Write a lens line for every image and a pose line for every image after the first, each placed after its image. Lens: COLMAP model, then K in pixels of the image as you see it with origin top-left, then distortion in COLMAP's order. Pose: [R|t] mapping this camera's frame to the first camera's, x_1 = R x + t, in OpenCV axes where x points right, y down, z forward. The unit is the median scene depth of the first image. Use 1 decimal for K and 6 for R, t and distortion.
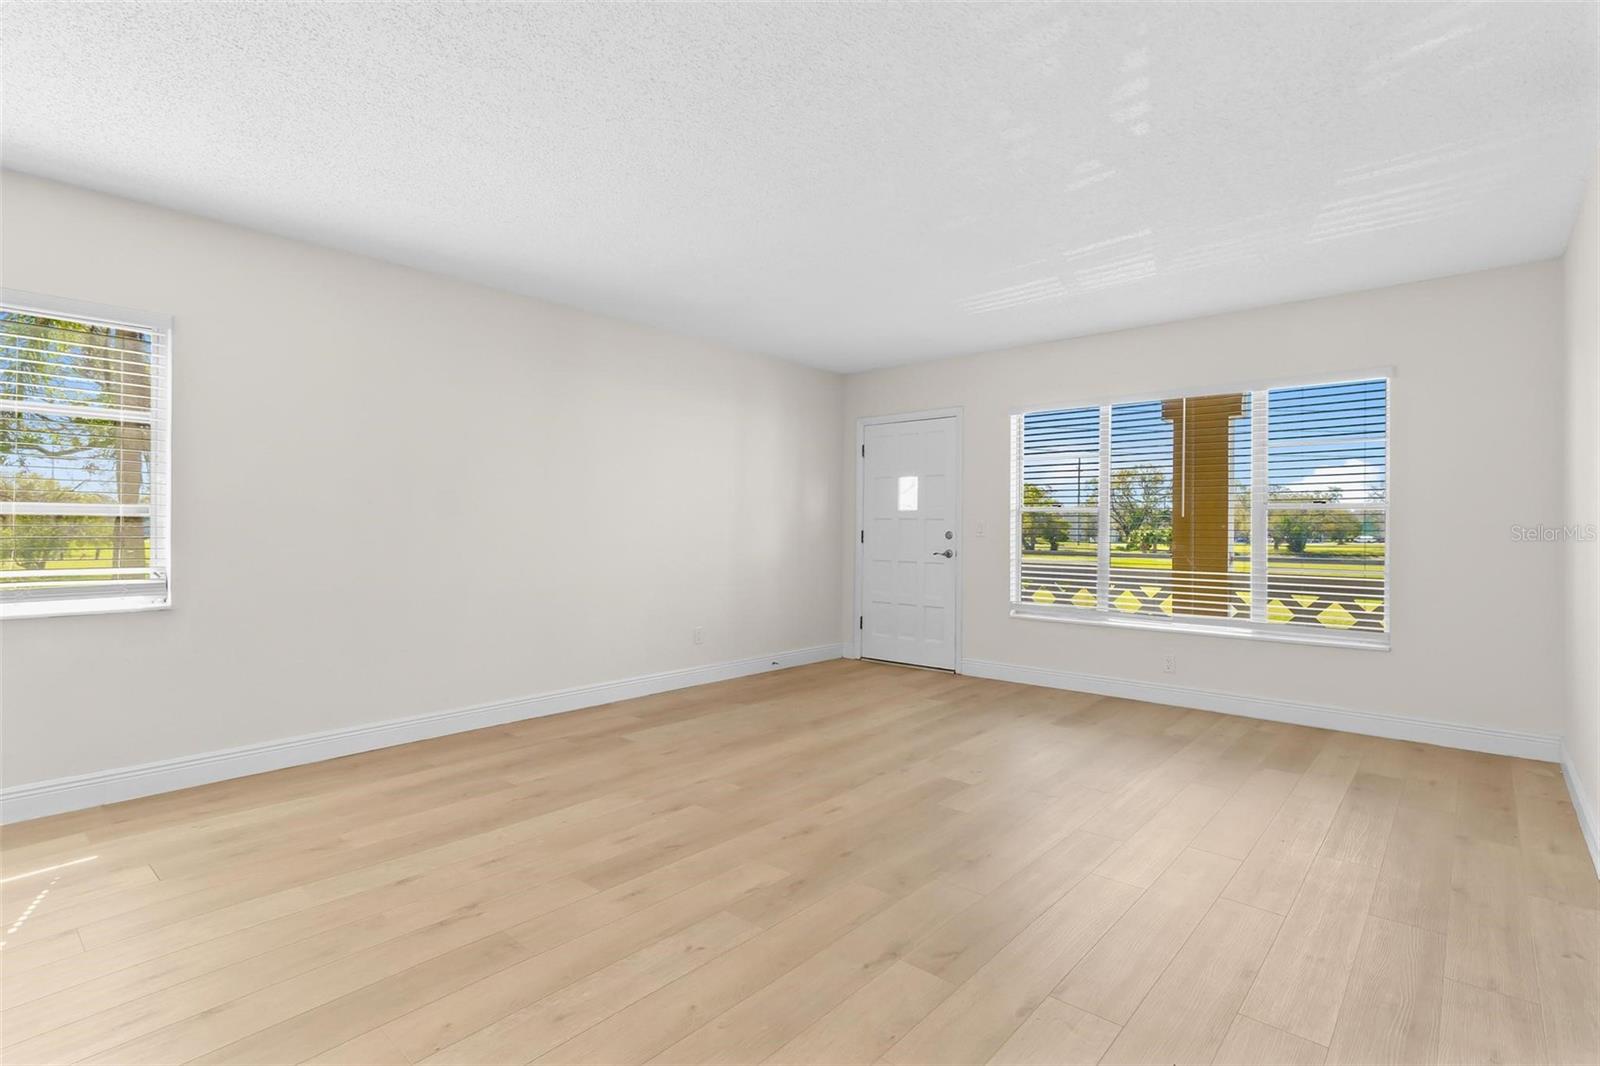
lens RADIAL K [[751.7, 0, 799.0], [0, 751.7, 529.4], [0, 0, 1]] dist [0.013629, 0.000830]
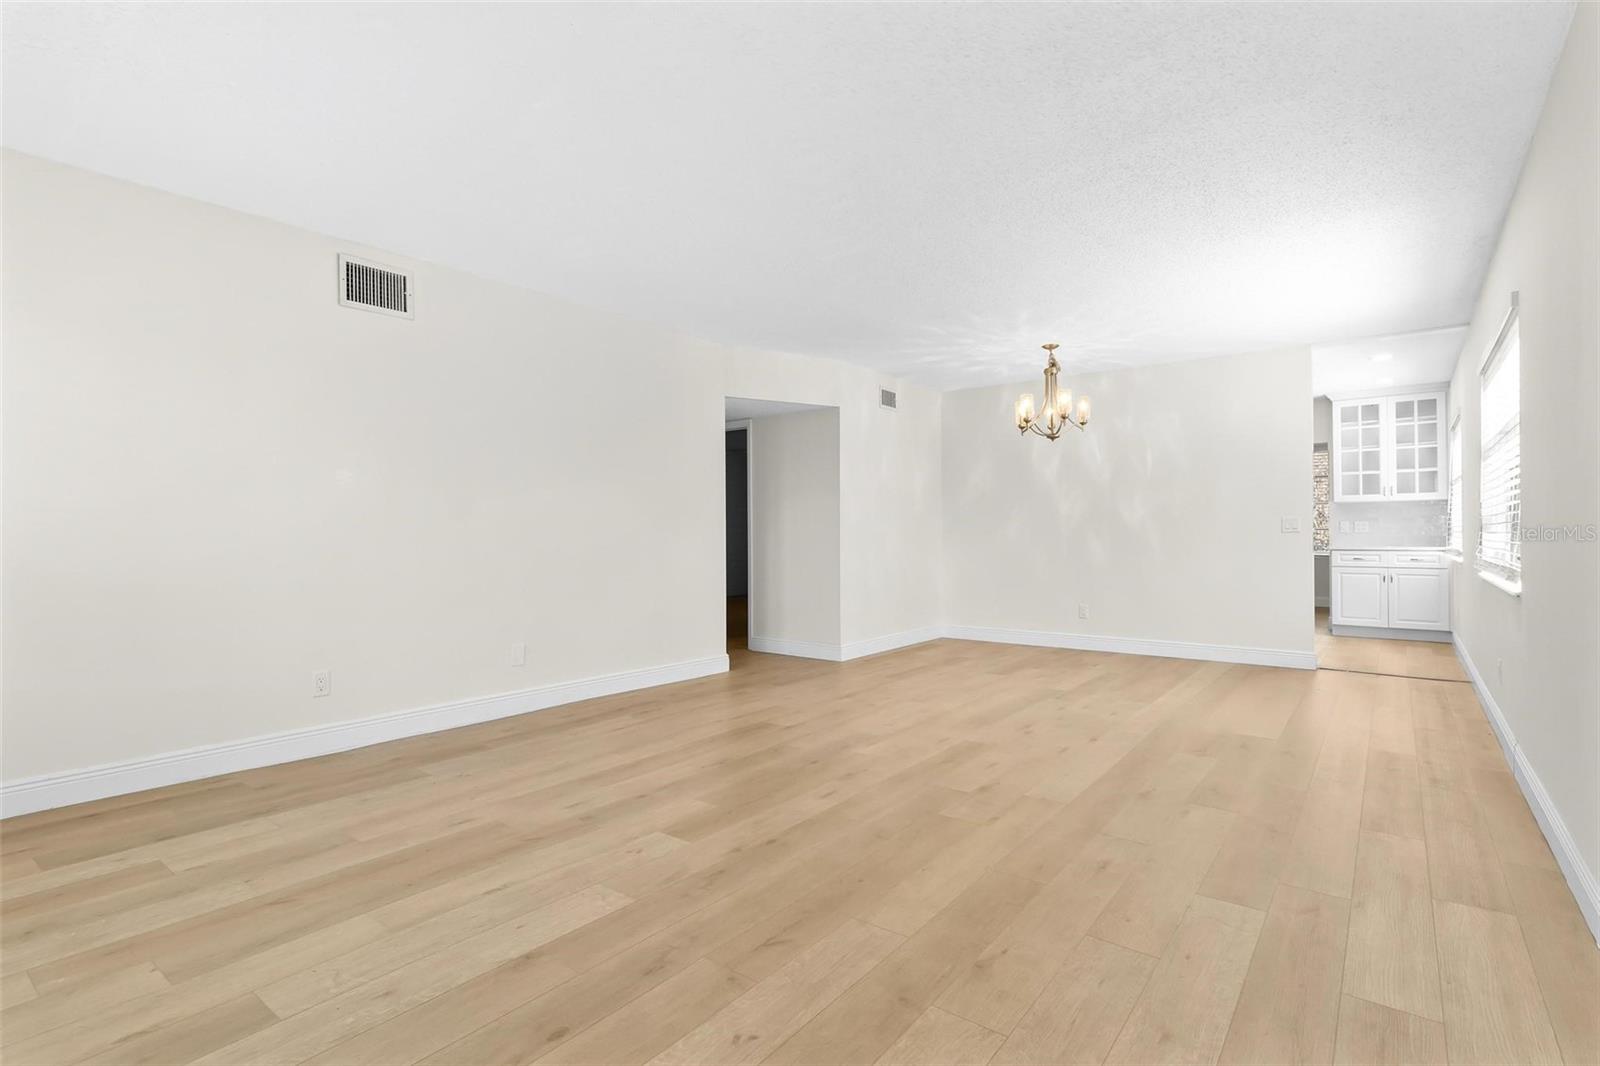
lens RADIAL K [[751.7, 0, 807.0], [0, 751.7, 529.8], [0, 0, 1]] dist [0.013629, 0.000830]
pose [[-0.997501, -0.002603, -0.070605, 0.145695], [-0.002496, 0.999996, -0.001608, 0.025654], [0.070609, -0.001428, -0.997503, 1.999246]]
